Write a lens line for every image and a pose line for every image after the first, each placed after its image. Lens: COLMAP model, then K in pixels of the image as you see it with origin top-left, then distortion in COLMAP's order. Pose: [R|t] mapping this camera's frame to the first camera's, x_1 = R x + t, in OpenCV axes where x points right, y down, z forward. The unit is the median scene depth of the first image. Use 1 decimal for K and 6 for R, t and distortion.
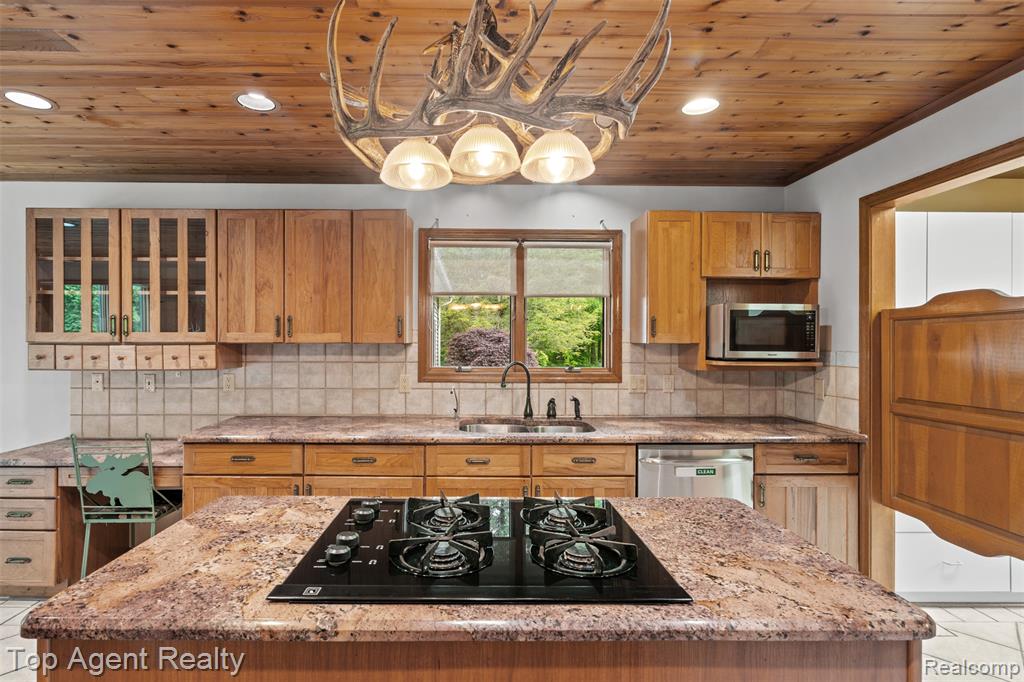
lens RADIAL K [[497.3, 0, 468.1], [0, 497.3, 342.5], [0, 0, 1]] dist [-0.000714, -0.000036]
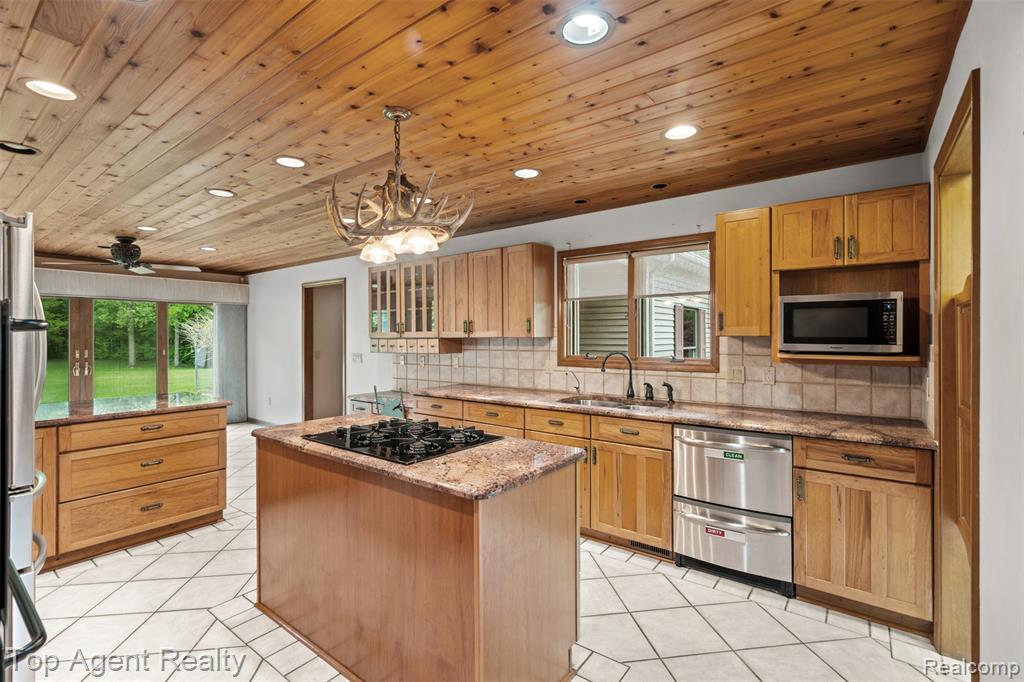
lens RADIAL K [[463.4, 0, 504.1], [0, 463.4, 338.6], [0, 0, 1]] dist [-0.003506, 0.001190]
pose [[0.785981, -0.003294, -0.618242, 0.623768], [0.008768, 0.999945, 0.005818, -0.003552], [0.618189, -0.009993, 0.785966, -0.082768]]
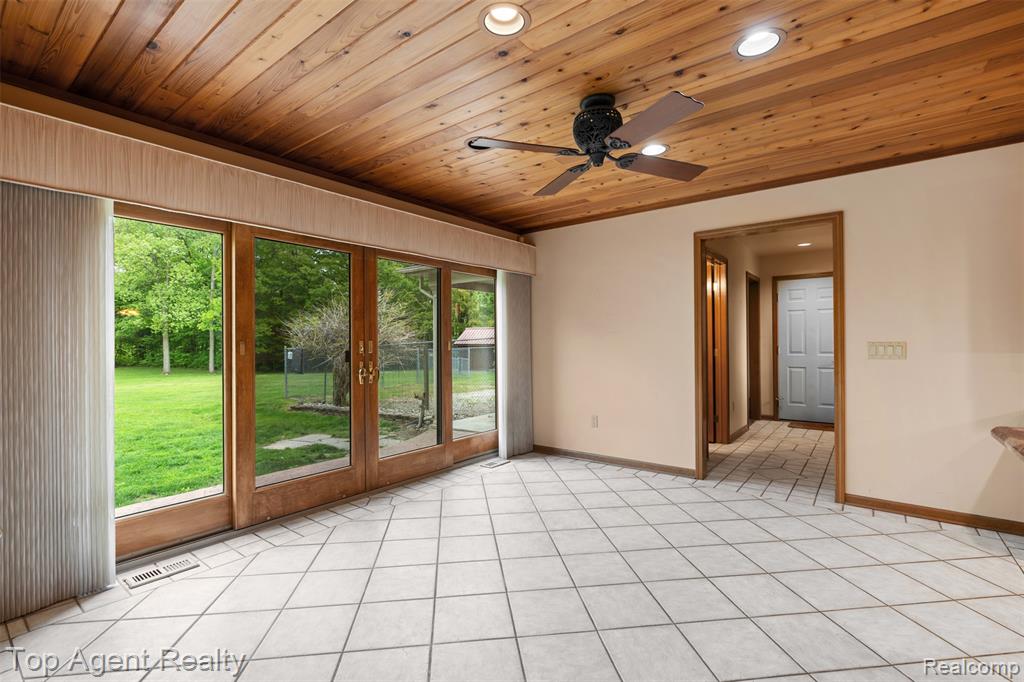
lens RADIAL K [[463.4, 0, 501.2], [0, 463.4, 341.1], [0, 0, 1]] dist [-0.003506, 0.001190]
pose [[0.771629, -0.011408, -0.635970, -1.129601], [0.015012, 0.999887, 0.000279, 0.051666], [0.635896, -0.009762, 0.771713, -0.359015]]
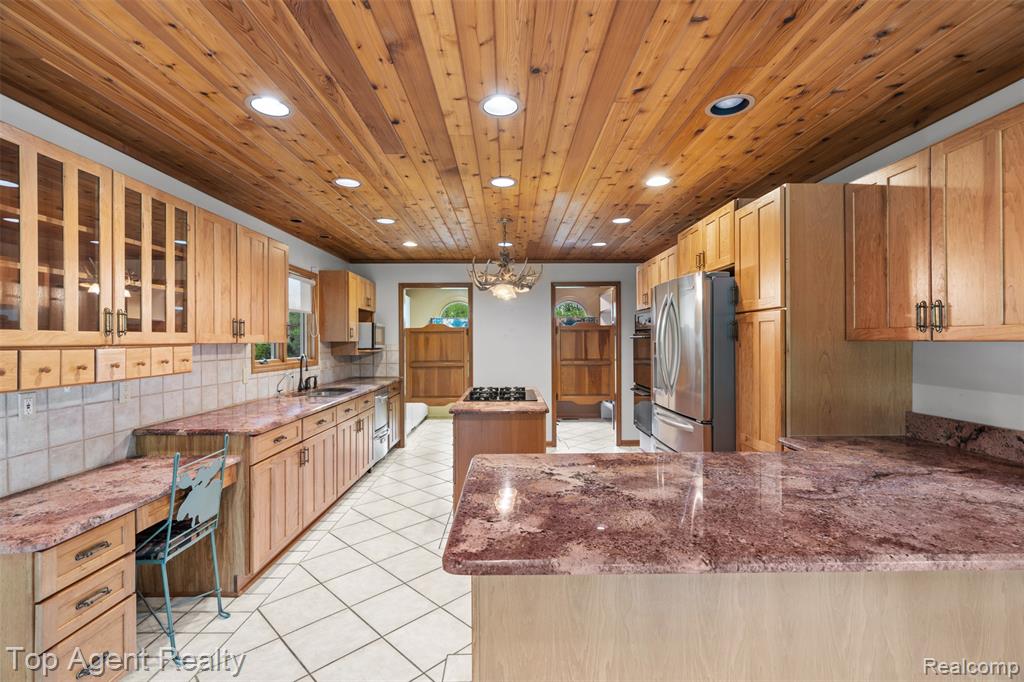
lens RADIAL K [[463.4, 0, 513.9], [0, 463.4, 339.1], [0, 0, 1]] dist [-0.003506, 0.001190]
pose [[-0.002779, -0.001159, 0.999995, -1.404244], [-0.000419, 0.999999, 0.001158, -0.010187], [-0.999996, -0.000416, -0.002779, 0.384533]]
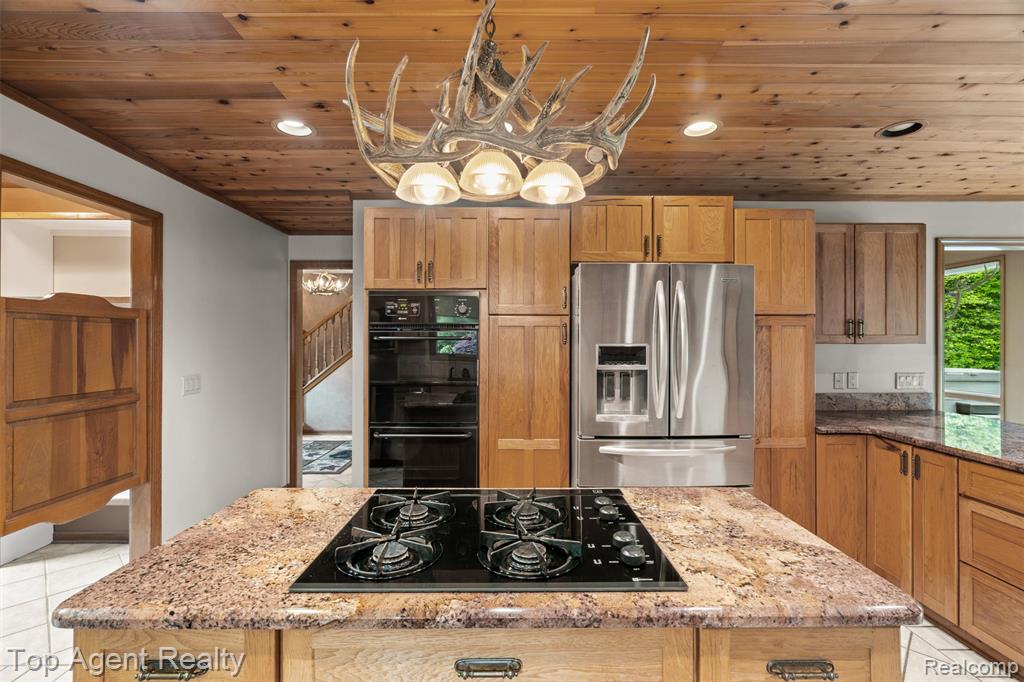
lens RADIAL K [[463.4, 0, 513.0], [0, 463.4, 339.4], [0, 0, 1]] dist [-0.003506, 0.001190]
pose [[-0.999998, -0.001663, -0.001306, -0.006263], [-0.001644, 0.999890, -0.014746, 0.000063], [0.001331, -0.014744, -0.999890, 0.839204]]
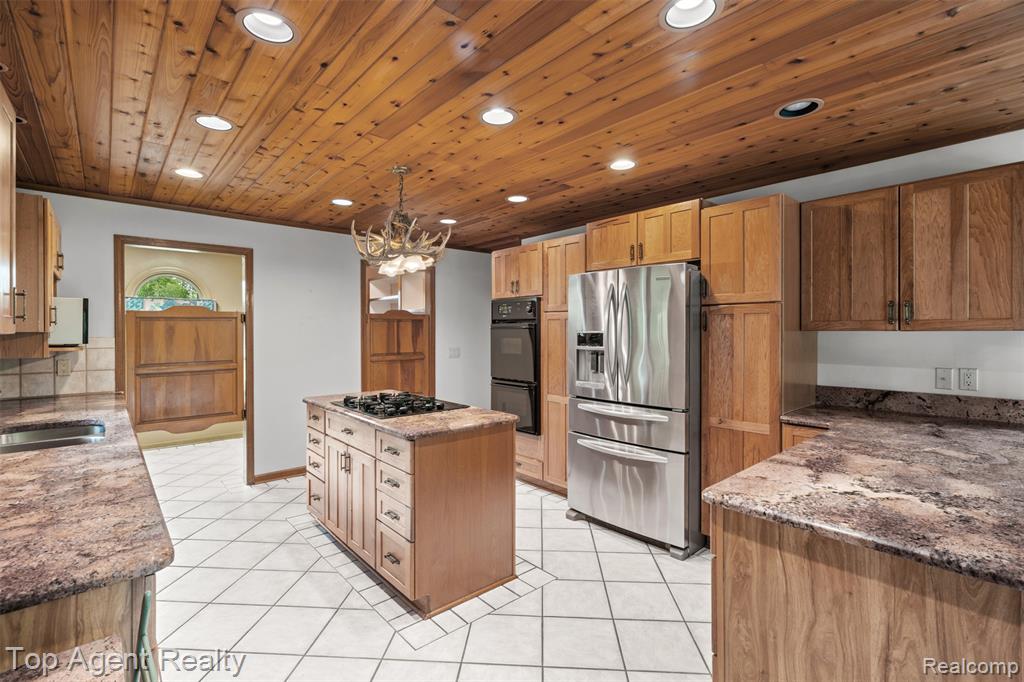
lens RADIAL K [[463.4, 0, 510.5], [0, 463.4, 329.1], [0, 0, 1]] dist [-0.003506, 0.001190]
pose [[-0.652678, 0.002632, 0.757631, -0.948125], [-0.003980, 0.999968, -0.006903, -0.000981], [-0.757625, -0.007521, -0.652647, 0.907613]]
